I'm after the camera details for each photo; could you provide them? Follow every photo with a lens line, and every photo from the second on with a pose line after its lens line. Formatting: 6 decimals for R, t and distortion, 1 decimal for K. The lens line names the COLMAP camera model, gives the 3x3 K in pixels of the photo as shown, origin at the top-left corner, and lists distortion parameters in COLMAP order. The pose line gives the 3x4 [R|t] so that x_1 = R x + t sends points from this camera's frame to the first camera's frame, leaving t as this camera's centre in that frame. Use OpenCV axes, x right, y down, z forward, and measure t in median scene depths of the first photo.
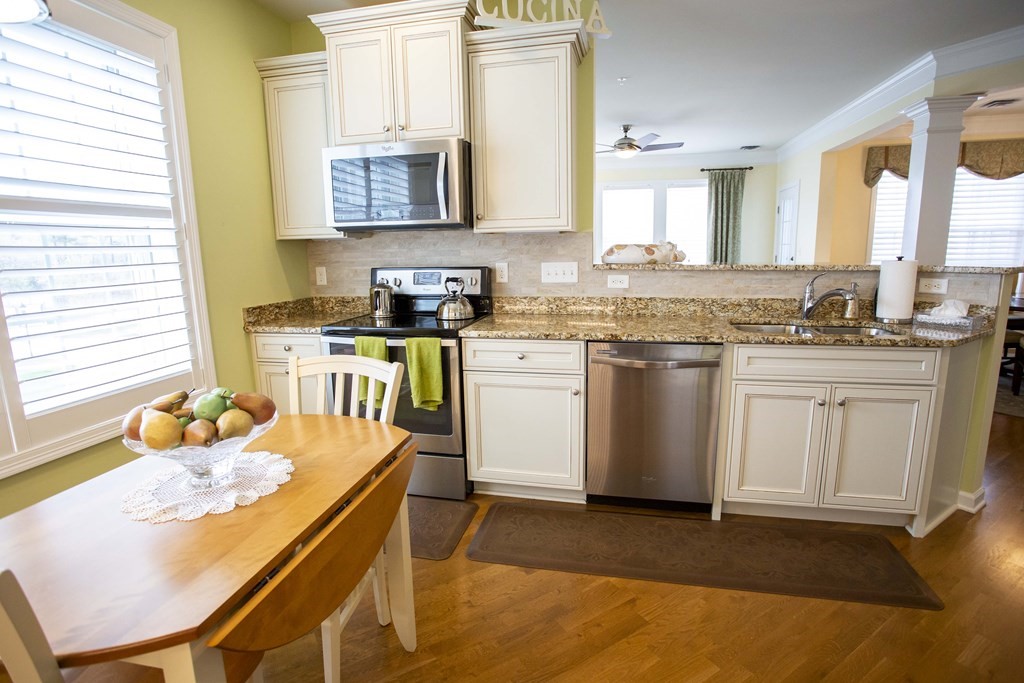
lens RADIAL K [[506.4, 0, 512.0], [0, 506.4, 341.5], [0, 0, 1]] dist [-0.079528, 0.028703]
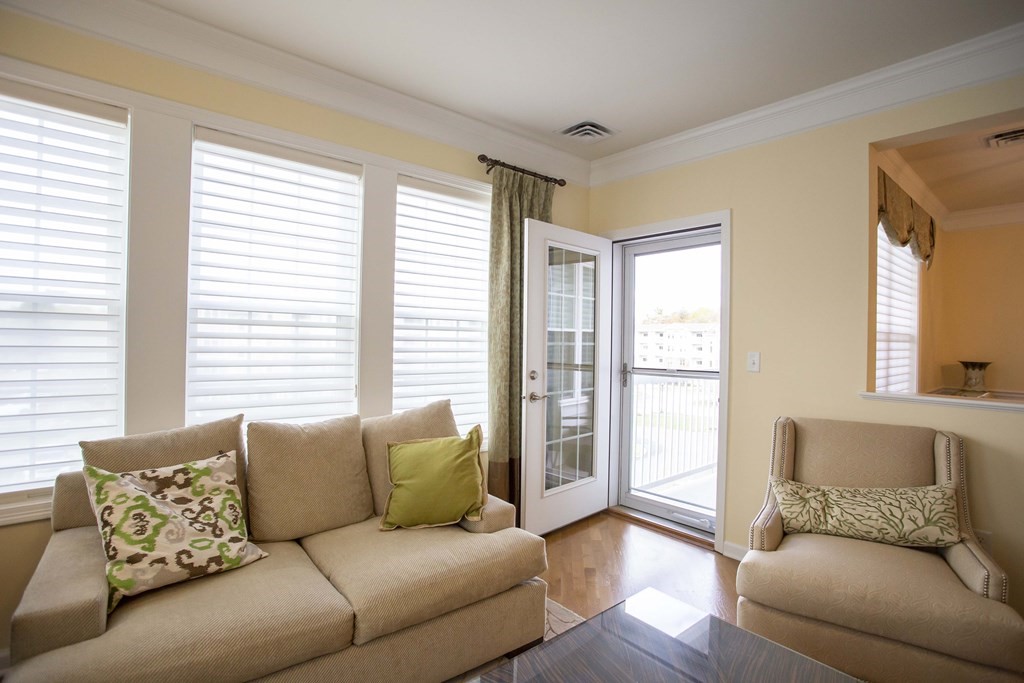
lens RADIAL K [[499.3, 0, 516.4], [0, 499.3, 338.8], [0, 0, 1]] dist [-0.069640, 0.029070]
pose [[0.591549, 0.032382, 0.805618, 0.081667], [0.113929, 0.985810, -0.123280, -0.150179], [-0.798179, 0.164710, 0.579466, 0.784436]]
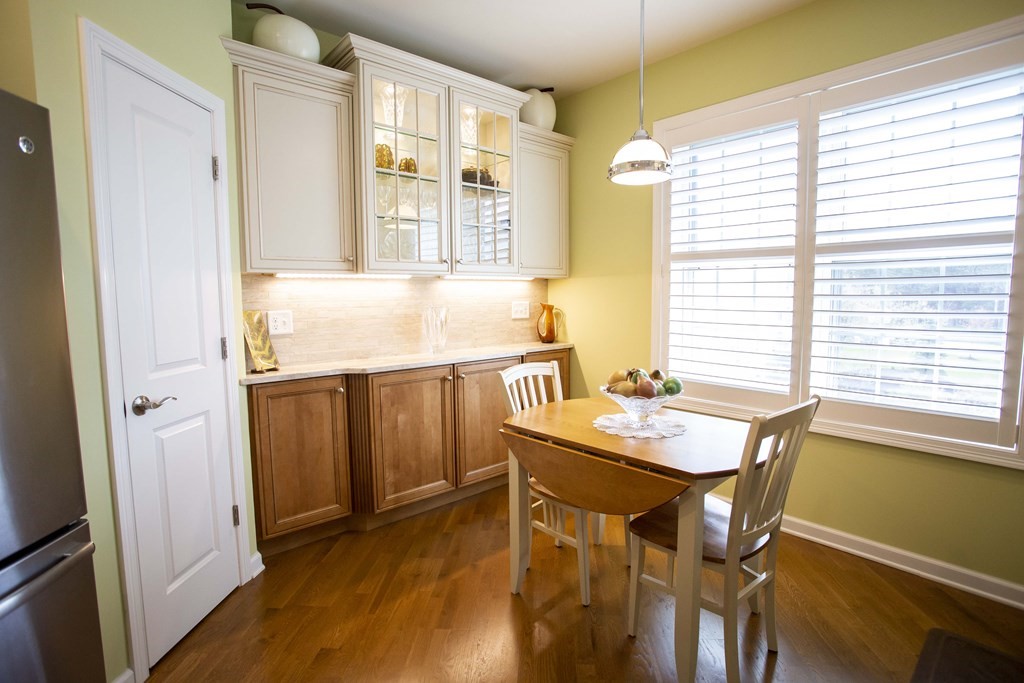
lens RADIAL K [[499.3, 0, 516.4], [0, 499.3, 338.8], [0, 0, 1]] dist [-0.069640, 0.029070]
pose [[-0.575473, 0.099017, -0.811804, 0.153460], [-0.127845, 0.969548, 0.208884, -0.045144], [0.807766, 0.223992, -0.545290, 0.232325]]
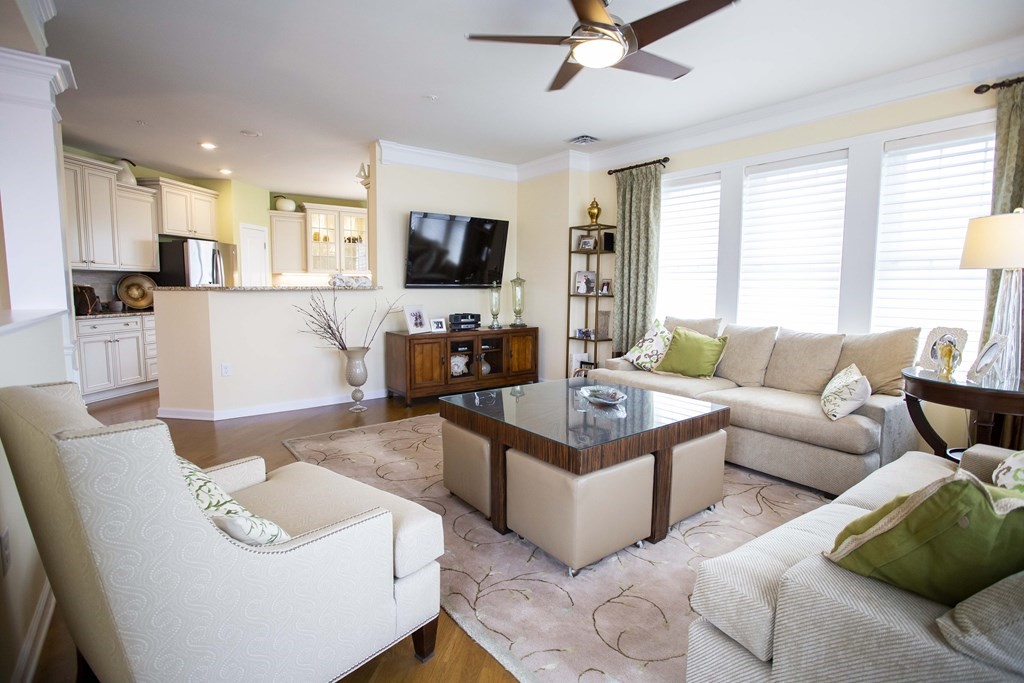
lens RADIAL K [[499.3, 0, 516.4], [0, 499.3, 338.8], [0, 0, 1]] dist [-0.069640, 0.029070]
pose [[-0.636615, 0.095025, -0.765305, 0.485225], [-0.135188, 0.963261, 0.232060, -0.178674], [0.759240, 0.251193, -0.600380, 0.981901]]
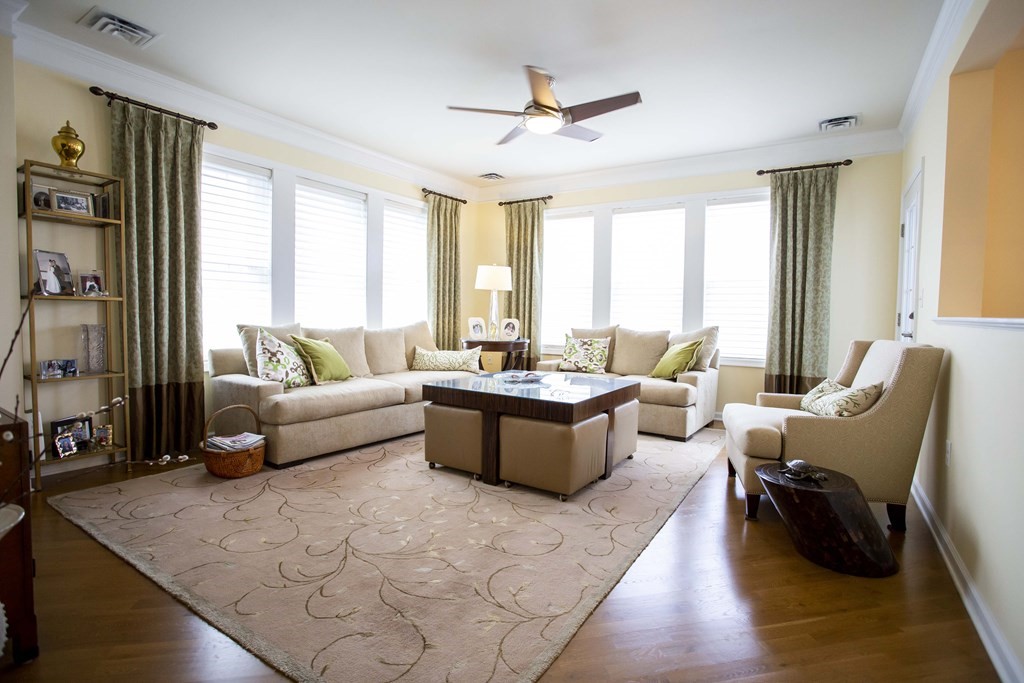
lens RADIAL K [[499.3, 0, 516.4], [0, 499.3, 338.8], [0, 0, 1]] dist [-0.069640, 0.029070]
pose [[0.939597, 0.054296, -0.337949, 0.321844], [-0.098441, 0.988490, -0.114880, -0.043641], [0.327822, 0.141209, 0.934127, 0.372966]]
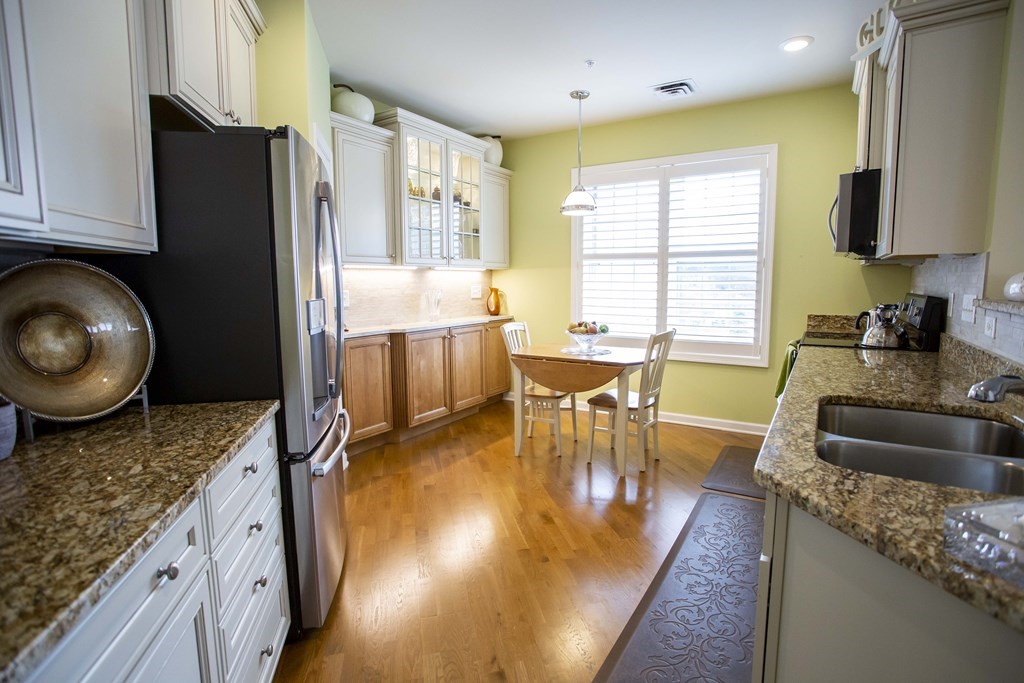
lens RADIAL K [[499.3, 0, 516.4], [0, 499.3, 338.8], [0, 0, 1]] dist [-0.069640, 0.029070]
pose [[-0.324268, 0.129214, -0.937099, 0.377643], [-0.159234, 0.969036, 0.188718, -0.046474], [0.932467, 0.210413, -0.293652, 0.228107]]
